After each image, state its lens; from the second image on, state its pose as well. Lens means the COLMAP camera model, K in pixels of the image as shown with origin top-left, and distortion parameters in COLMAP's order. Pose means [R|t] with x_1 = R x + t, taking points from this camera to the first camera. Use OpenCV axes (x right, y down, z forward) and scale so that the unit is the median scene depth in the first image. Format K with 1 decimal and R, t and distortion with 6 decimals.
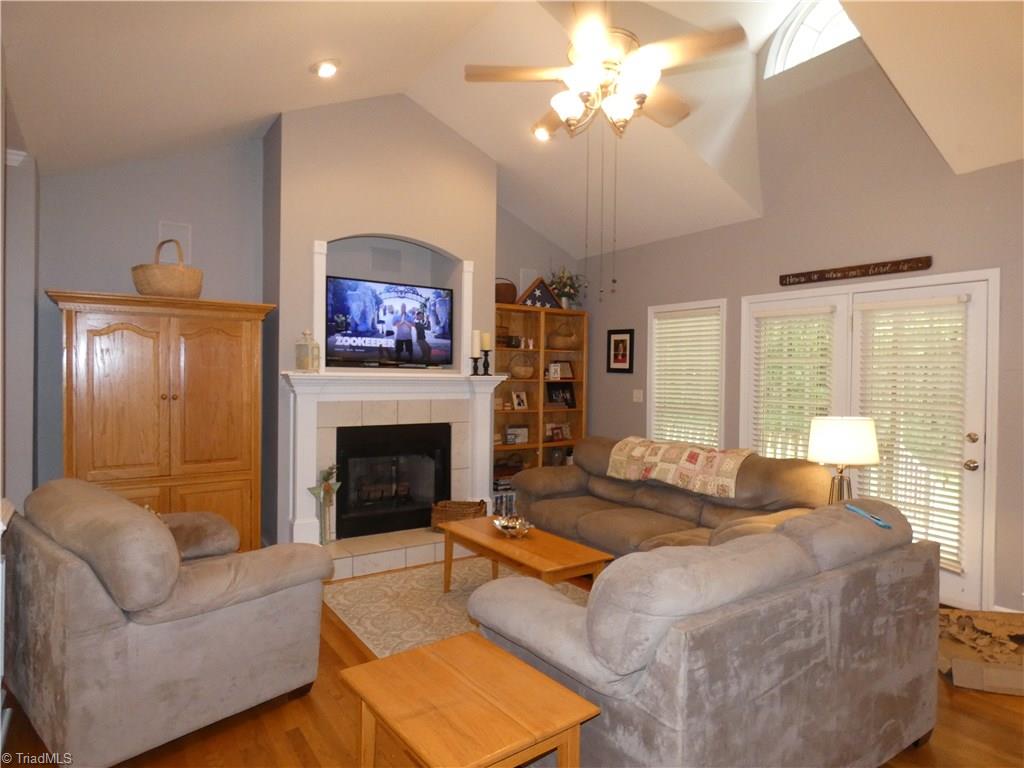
lens RADIAL K [[613.6, 0, 512.3], [0, 613.6, 383.5], [0, 0, 1]] dist [-0.005372, -0.000731]
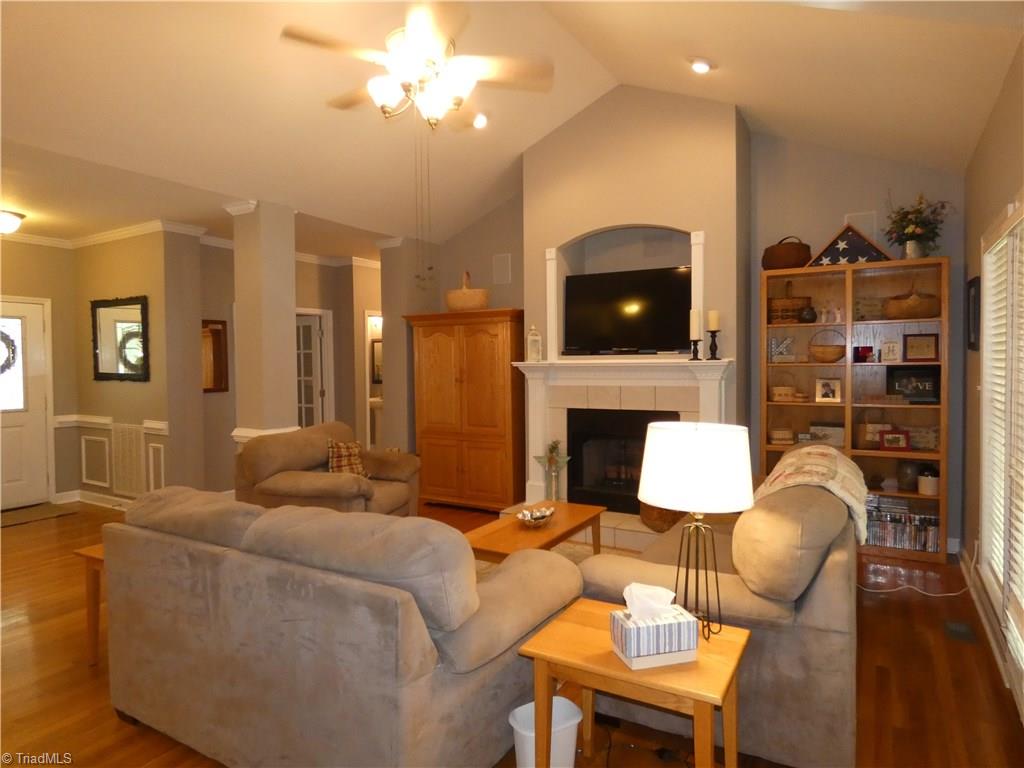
lens RADIAL K [[613.6, 0, 510.2], [0, 613.6, 384.6], [0, 0, 1]] dist [-0.005372, -0.000731]
pose [[0.418829, 0.010465, -0.908005, 0.867471], [0.003081, 0.999911, 0.012945, 0.014433], [0.908060, -0.008219, 0.418760, 0.520149]]
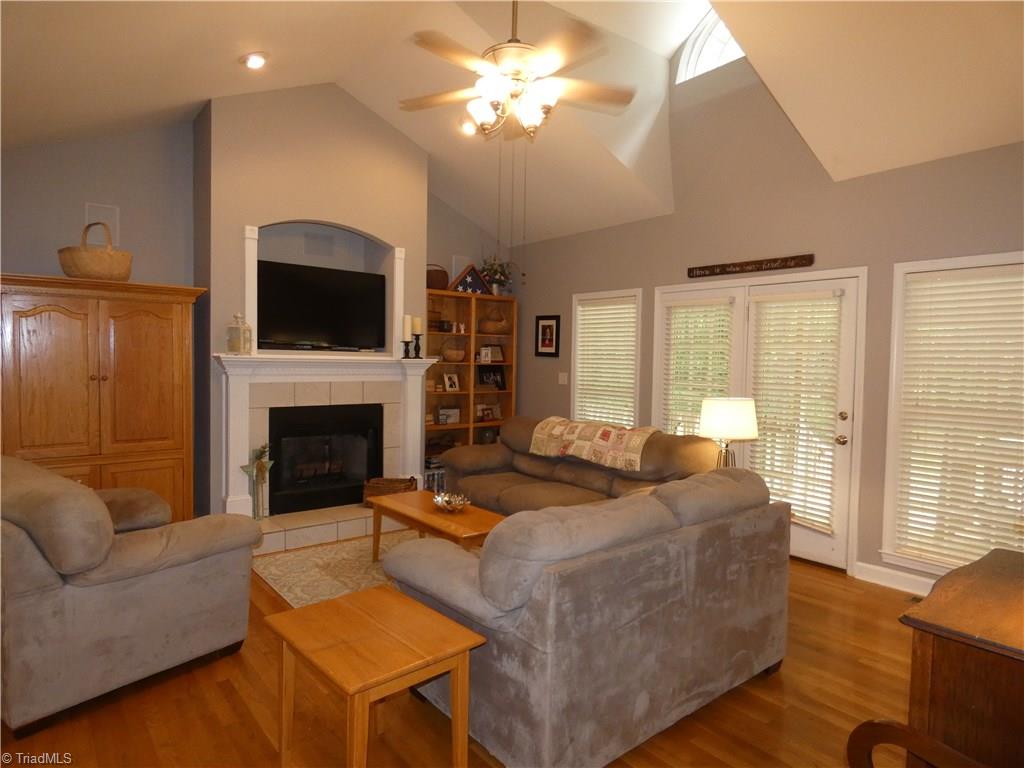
lens RADIAL K [[613.6, 0, 510.4], [0, 613.6, 383.7], [0, 0, 1]] dist [-0.005372, -0.000731]
pose [[0.996334, 0.002553, 0.085510, 0.036532], [-0.004994, 0.999586, 0.028344, -0.000525], [-0.085403, -0.028668, 0.995934, -0.076027]]
